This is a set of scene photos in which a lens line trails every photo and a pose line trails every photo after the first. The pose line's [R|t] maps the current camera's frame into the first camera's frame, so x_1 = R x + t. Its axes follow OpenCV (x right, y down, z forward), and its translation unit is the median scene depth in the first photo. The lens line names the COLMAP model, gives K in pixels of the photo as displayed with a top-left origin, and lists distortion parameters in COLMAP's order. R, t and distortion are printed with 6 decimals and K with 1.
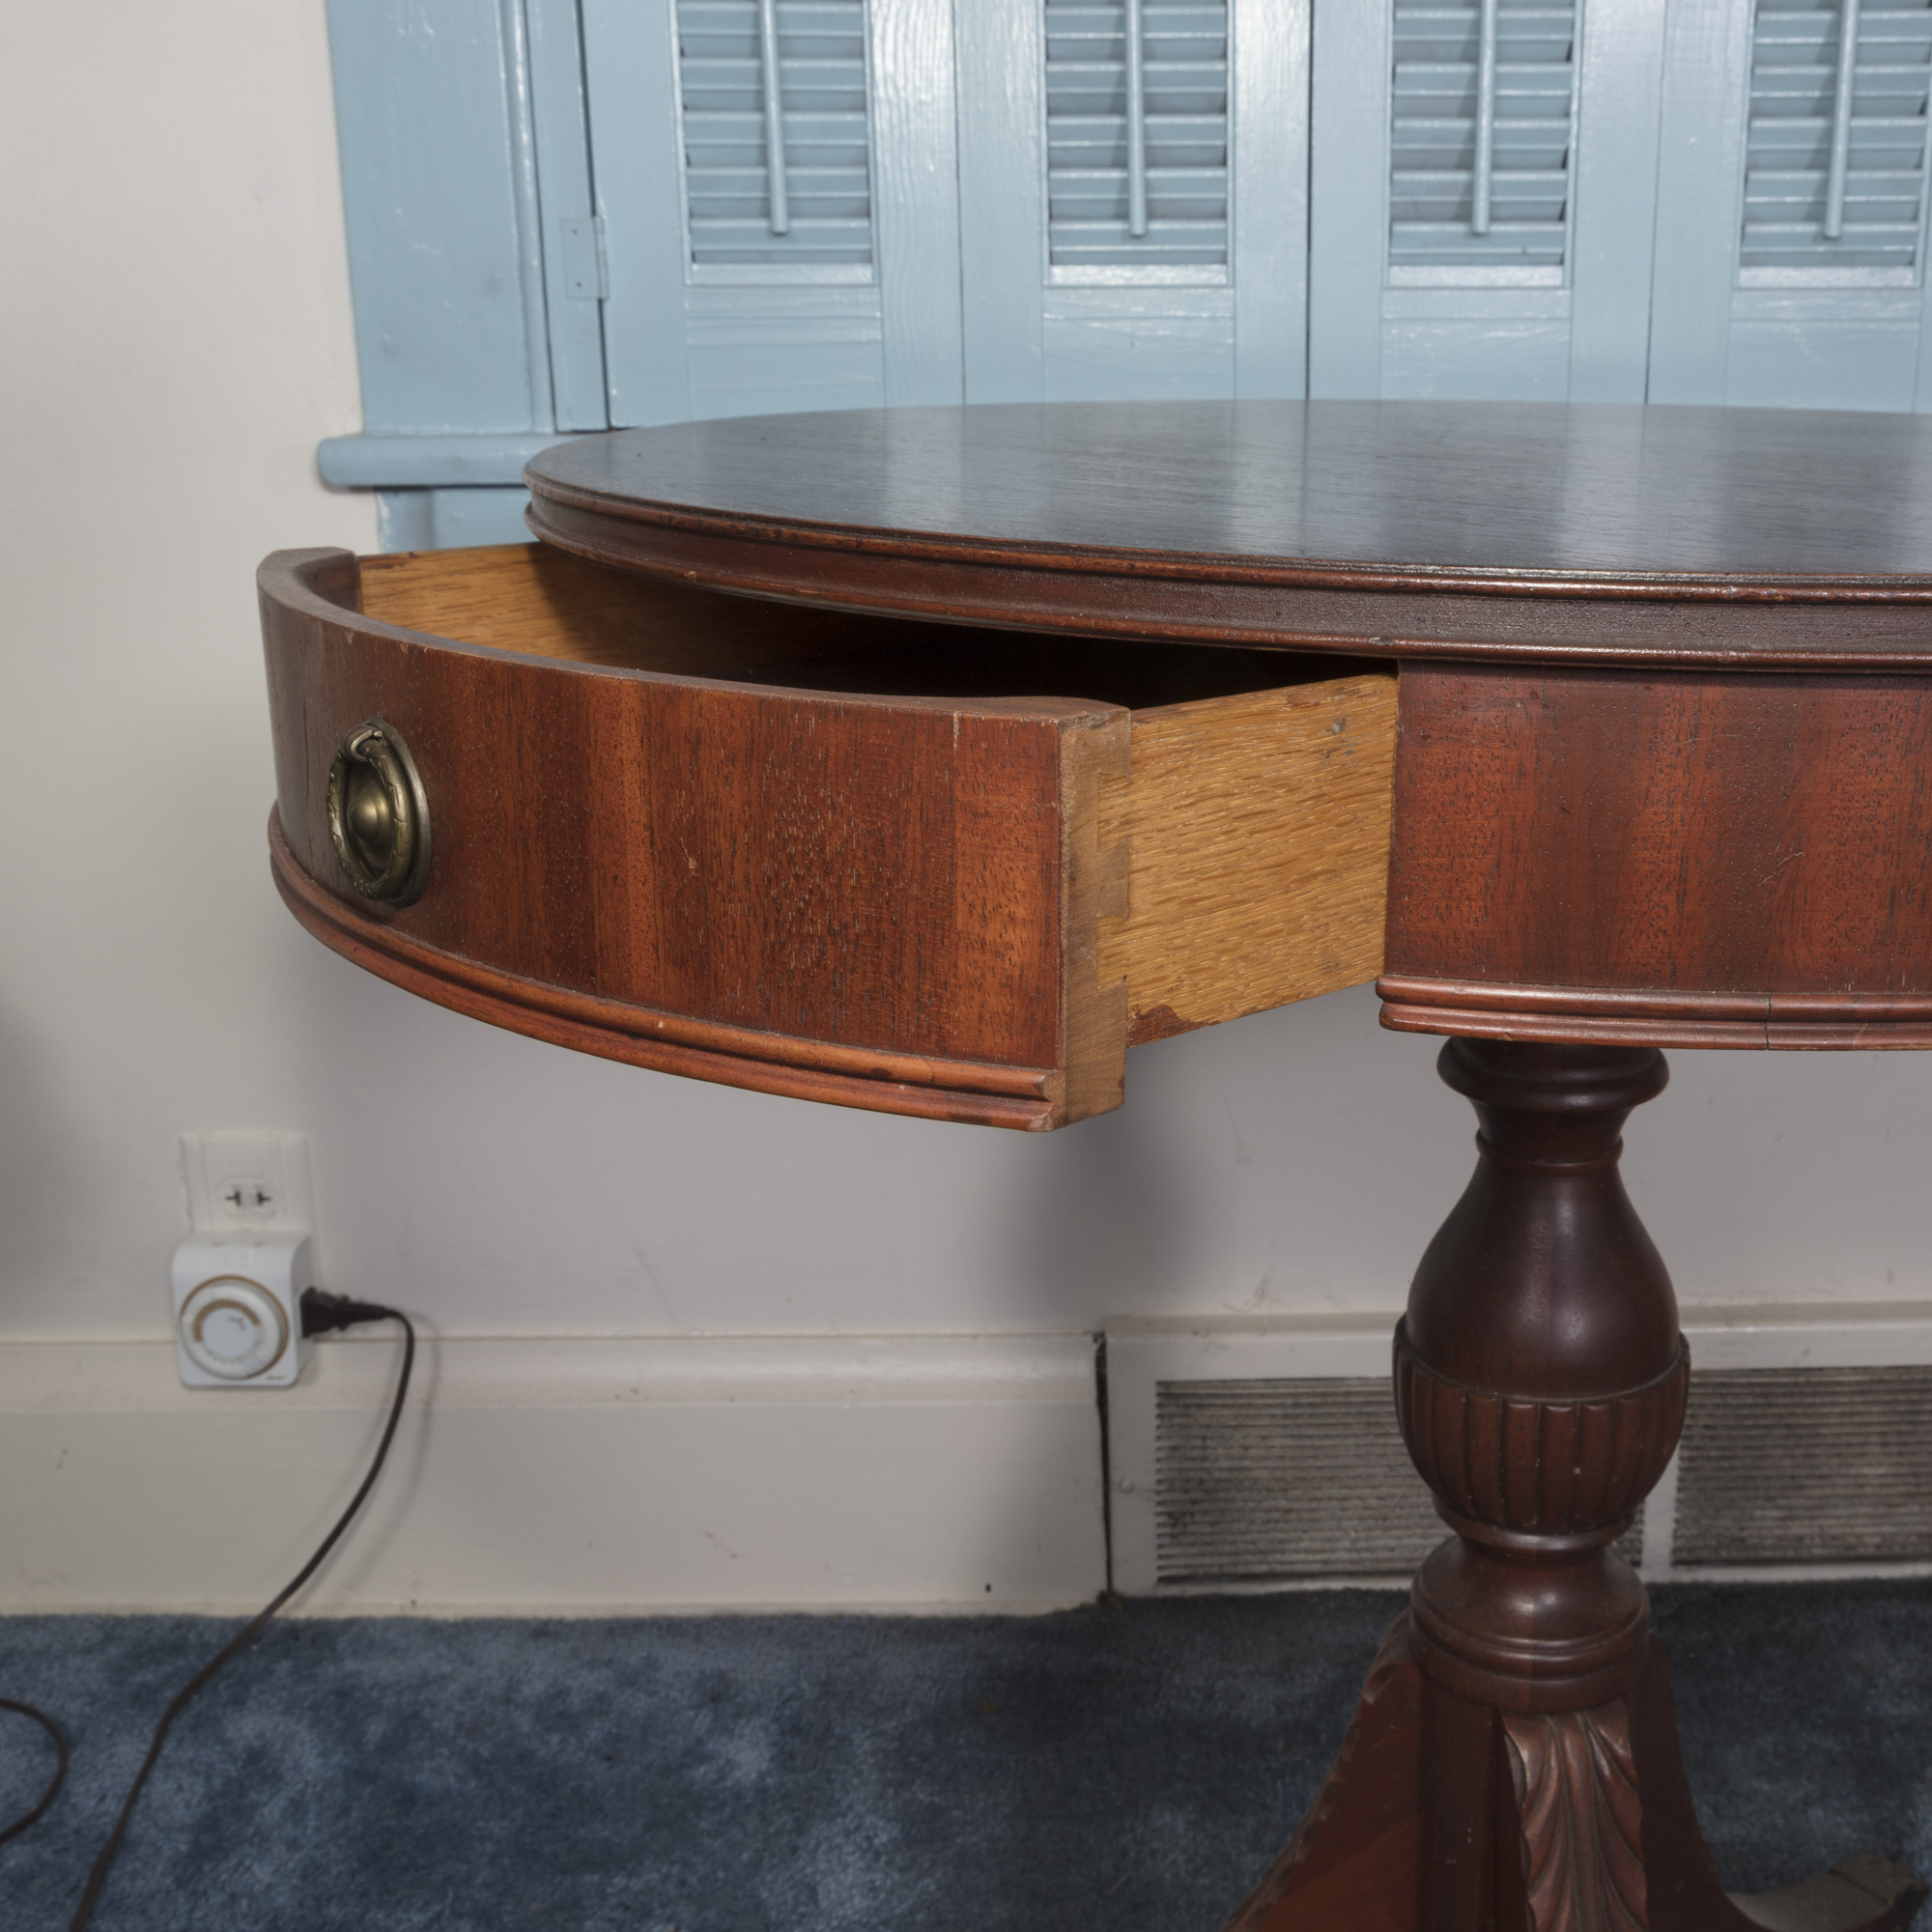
lens RADIAL K [[2355.8, 0, 1208.0], [0, 2355.8, 920.4], [0, 0, 1]] dist [-0.013639, 0.023789]
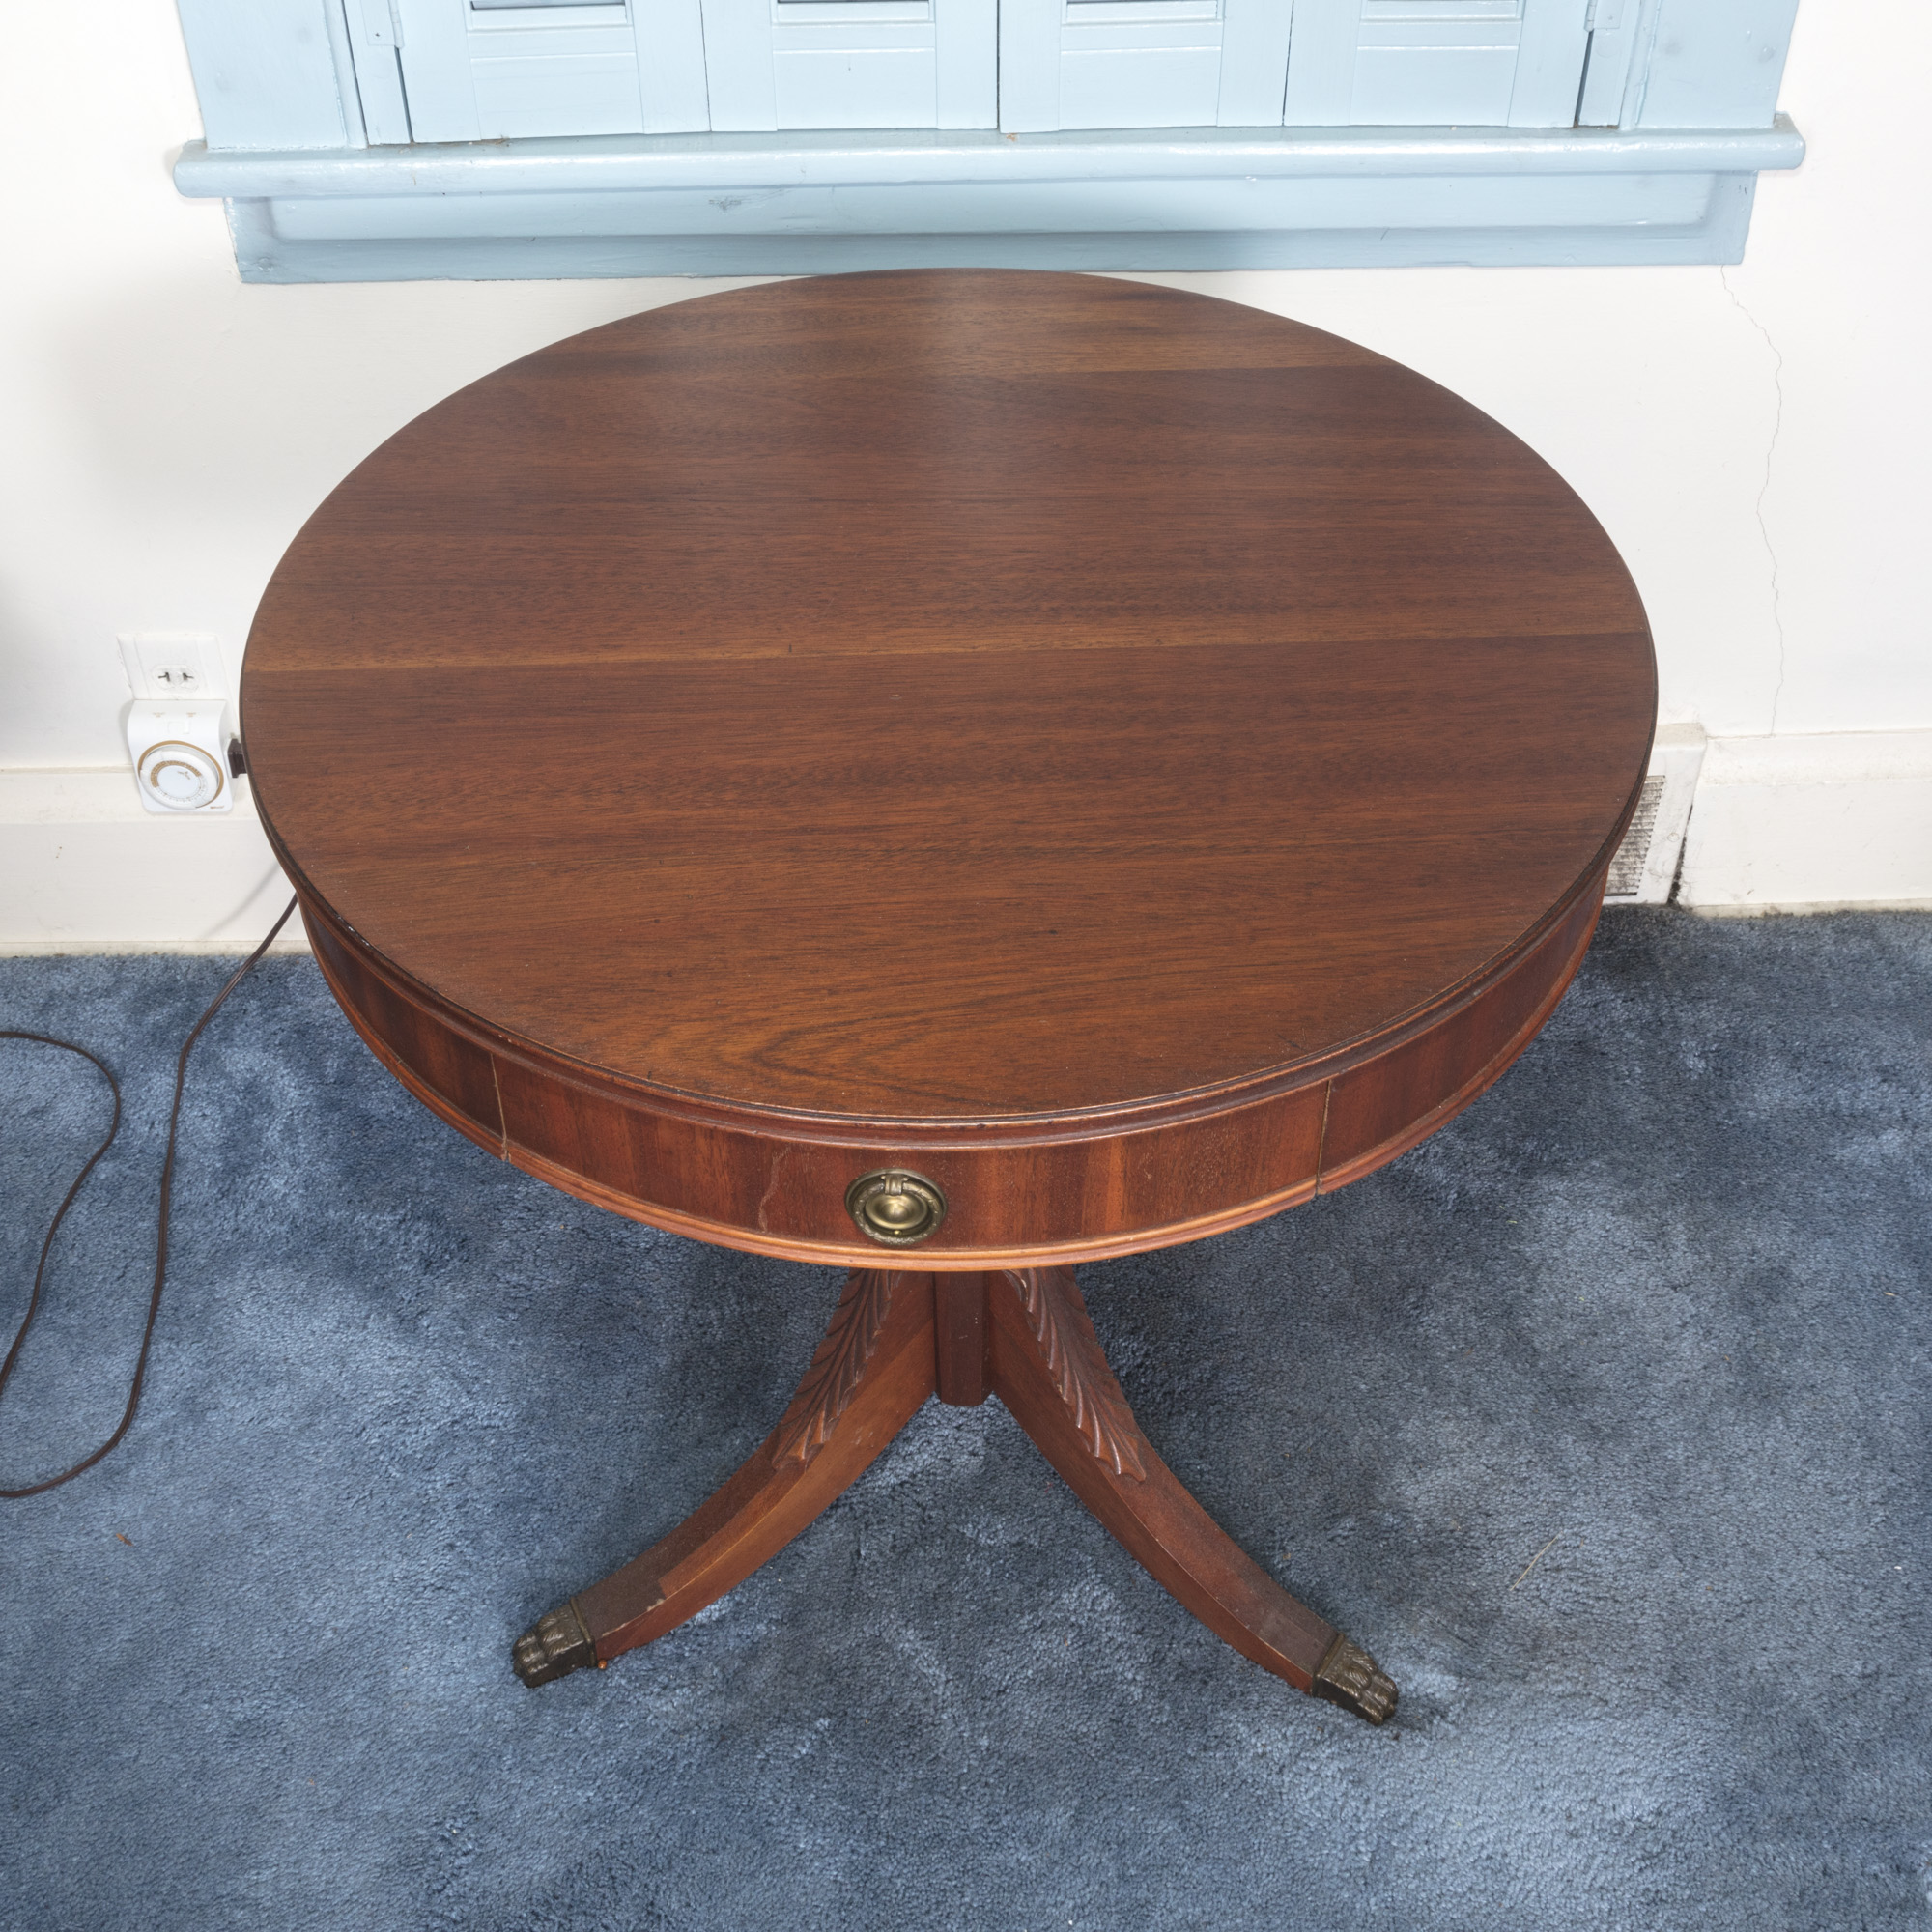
lens RADIAL K [[2509.0, 0, 997.6], [0, 2509.0, 735.3], [0, 0, 1]] dist [0.003530, -0.000886]
pose [[0.999982, -0.000650, 0.005888, 0.032595], [-0.001864, 0.908922, 0.416961, -0.436367], [-0.005623, -0.416965, 0.908905, -0.266839]]
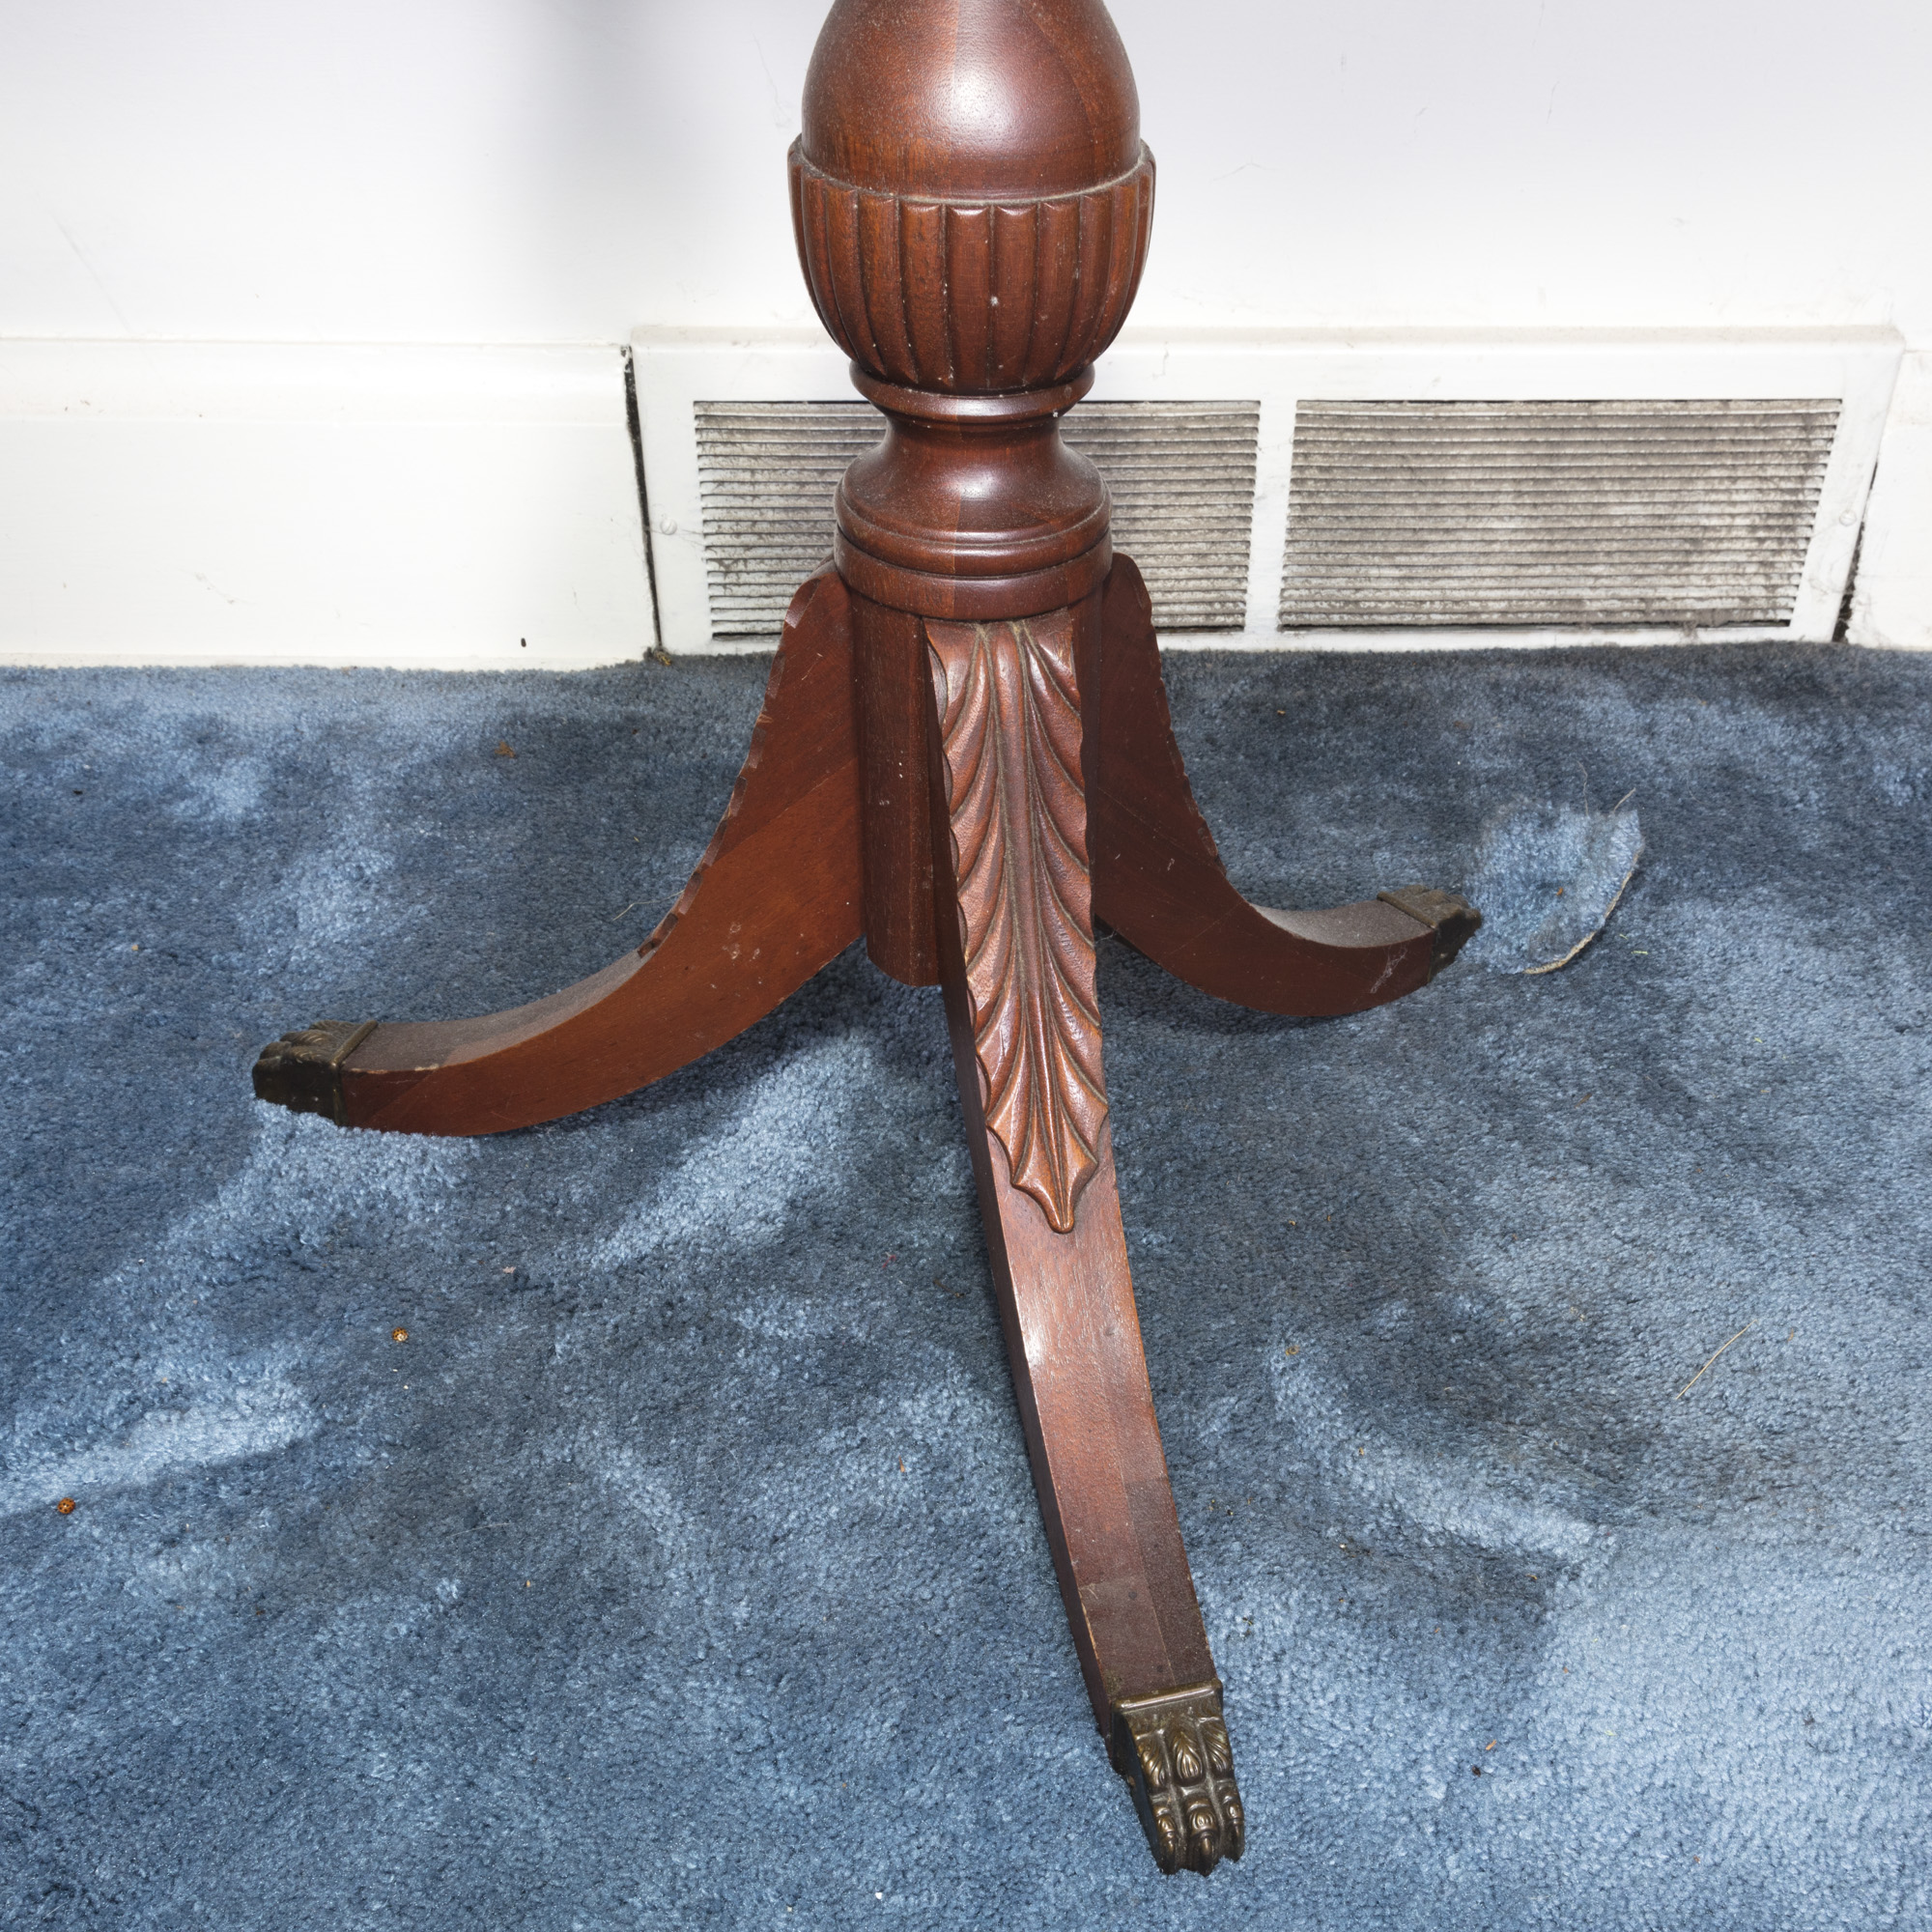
lens RADIAL K [[2376.3, 0, 1105.7], [0, 2376.3, 1189.6], [0, 0, 1]] dist [0.006562, -0.012712]
pose [[0.998982, 0.001739, 0.045075, 0.095581], [-0.019743, 0.915318, 0.402247, 0.110430], [-0.040558, -0.402727, 0.914421, 0.072767]]
